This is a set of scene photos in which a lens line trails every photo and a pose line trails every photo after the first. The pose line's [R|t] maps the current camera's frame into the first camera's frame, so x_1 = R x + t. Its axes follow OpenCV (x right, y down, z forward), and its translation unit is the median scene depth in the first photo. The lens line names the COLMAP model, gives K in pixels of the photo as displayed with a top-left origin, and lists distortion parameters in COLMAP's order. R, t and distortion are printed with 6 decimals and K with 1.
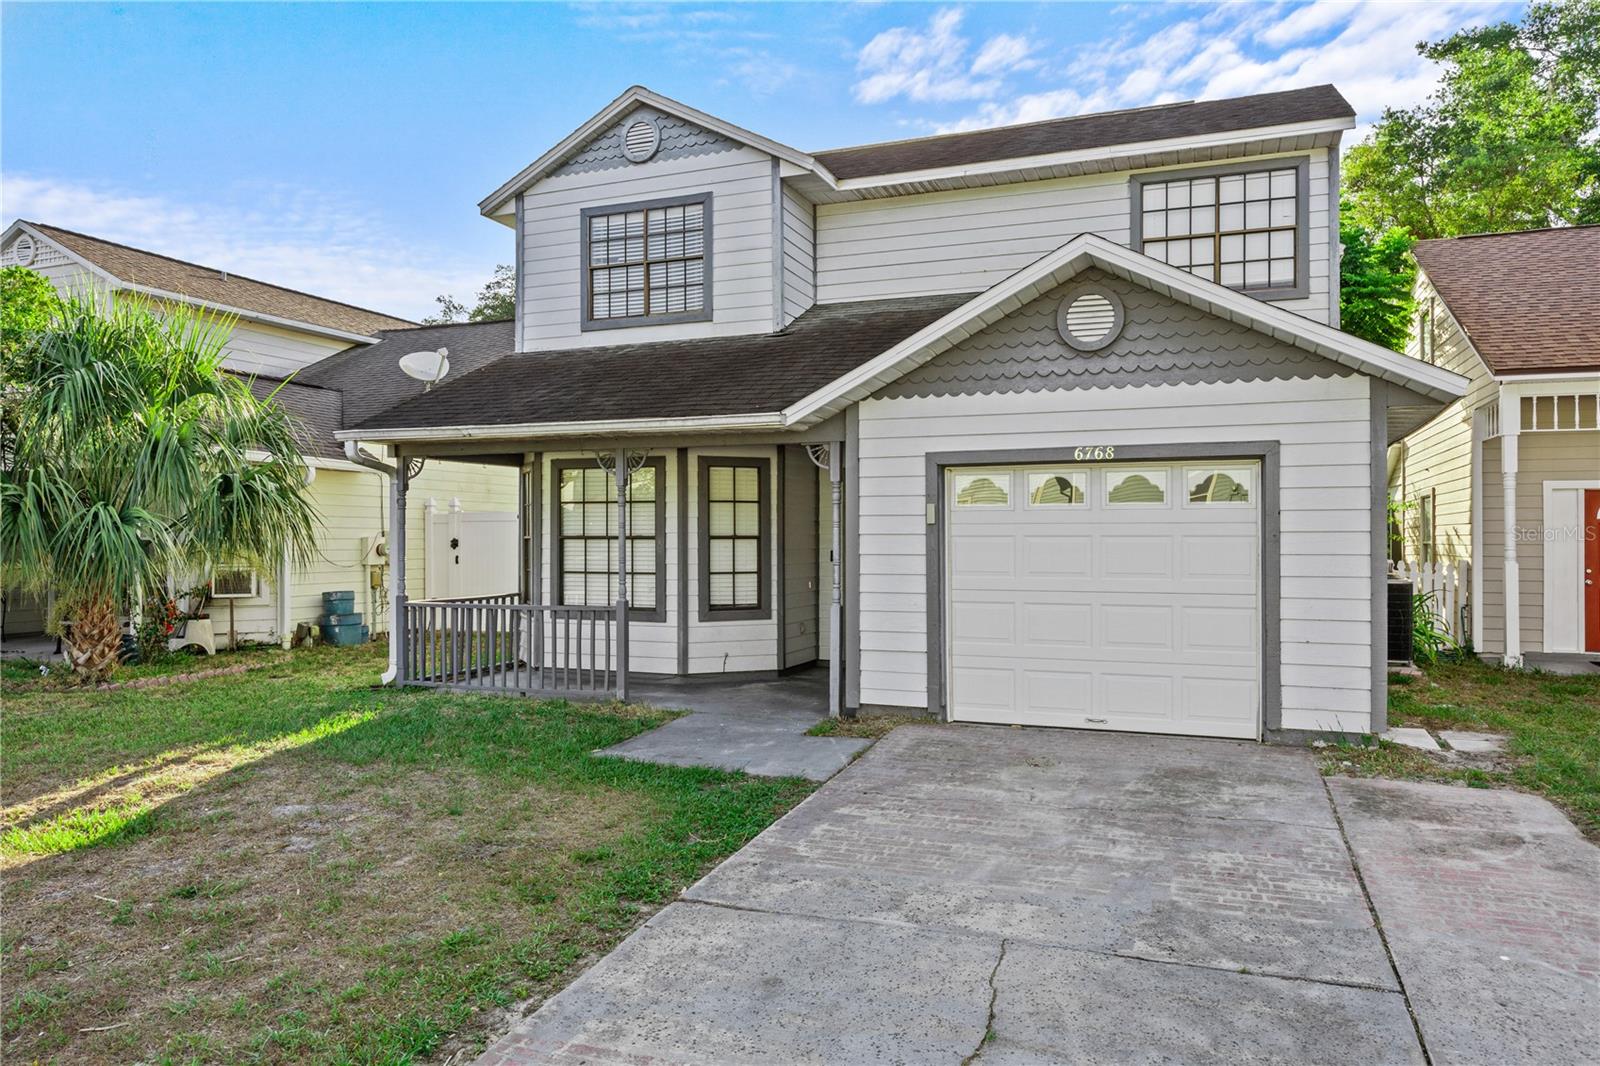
lens RADIAL K [[1144.6, 0, 802.9], [0, 1144.6, 678.1], [0, 0, 1]] dist [-0.001252, 0.000749]
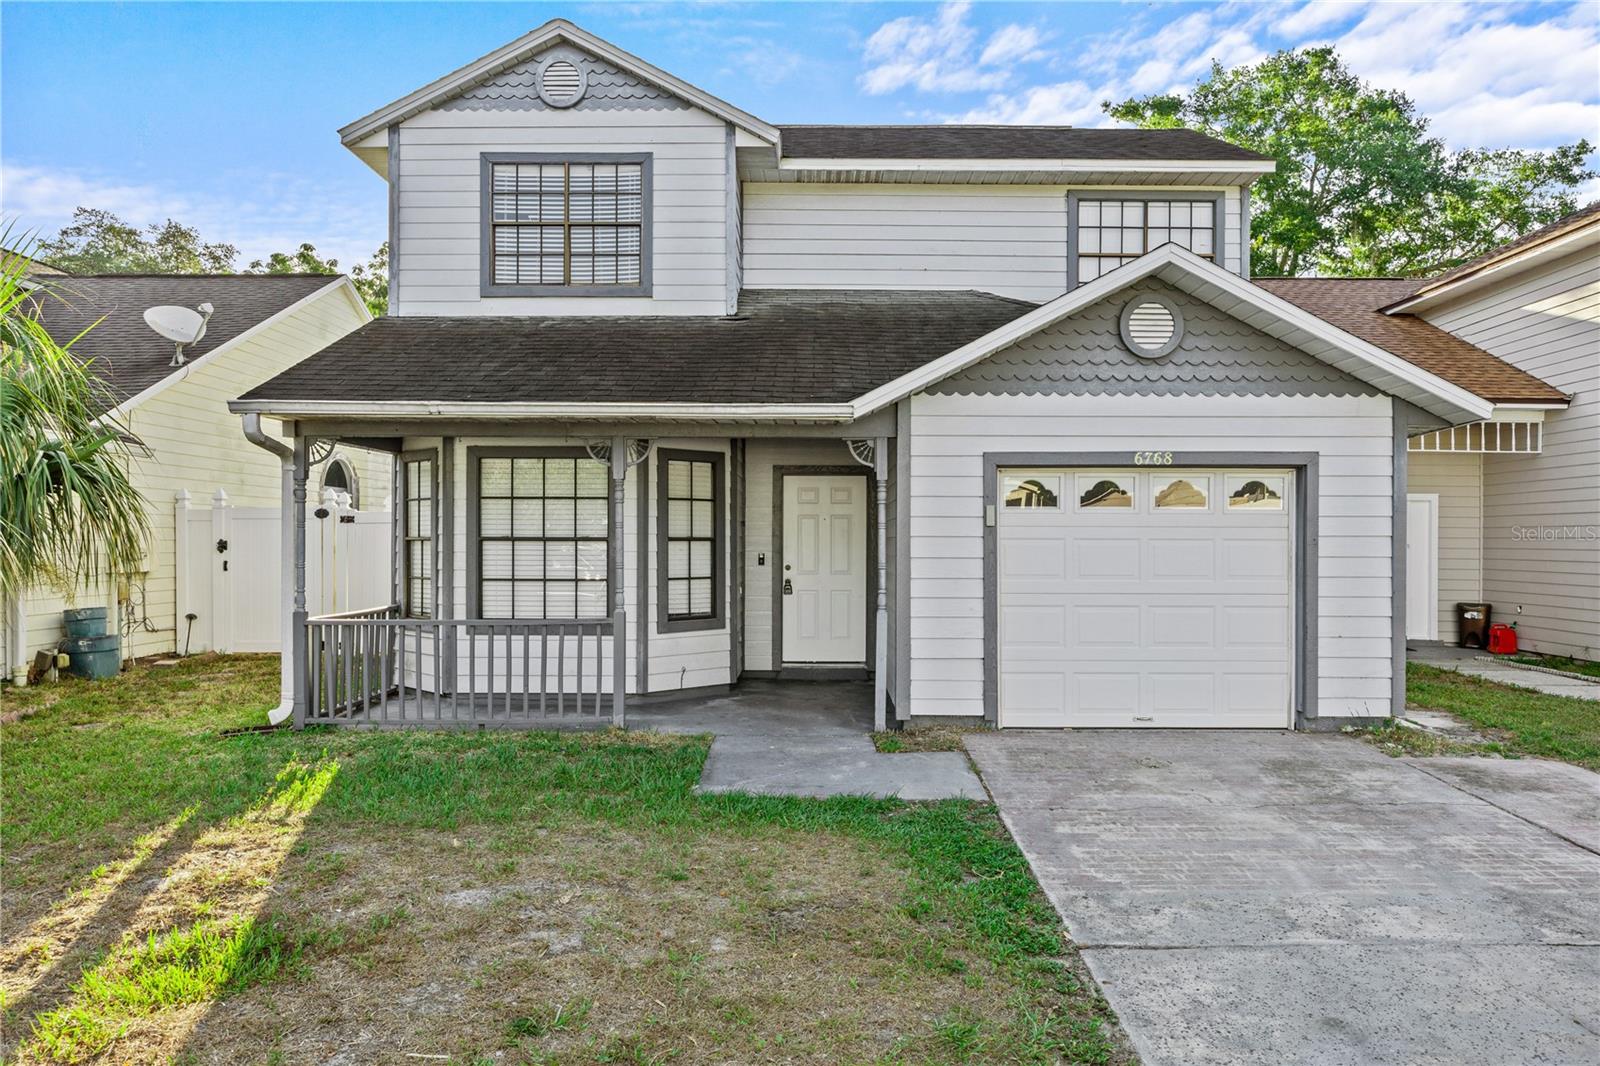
lens RADIAL K [[1144.6, 0, 802.9], [0, 1144.6, 678.1], [0, 0, 1]] dist [-0.001252, 0.000749]
pose [[0.923625, -0.043276, 0.380846, -0.353798], [0.043882, 0.999011, 0.007096, -0.017318], [-0.380777, 0.010158, 0.924611, 0.142990]]
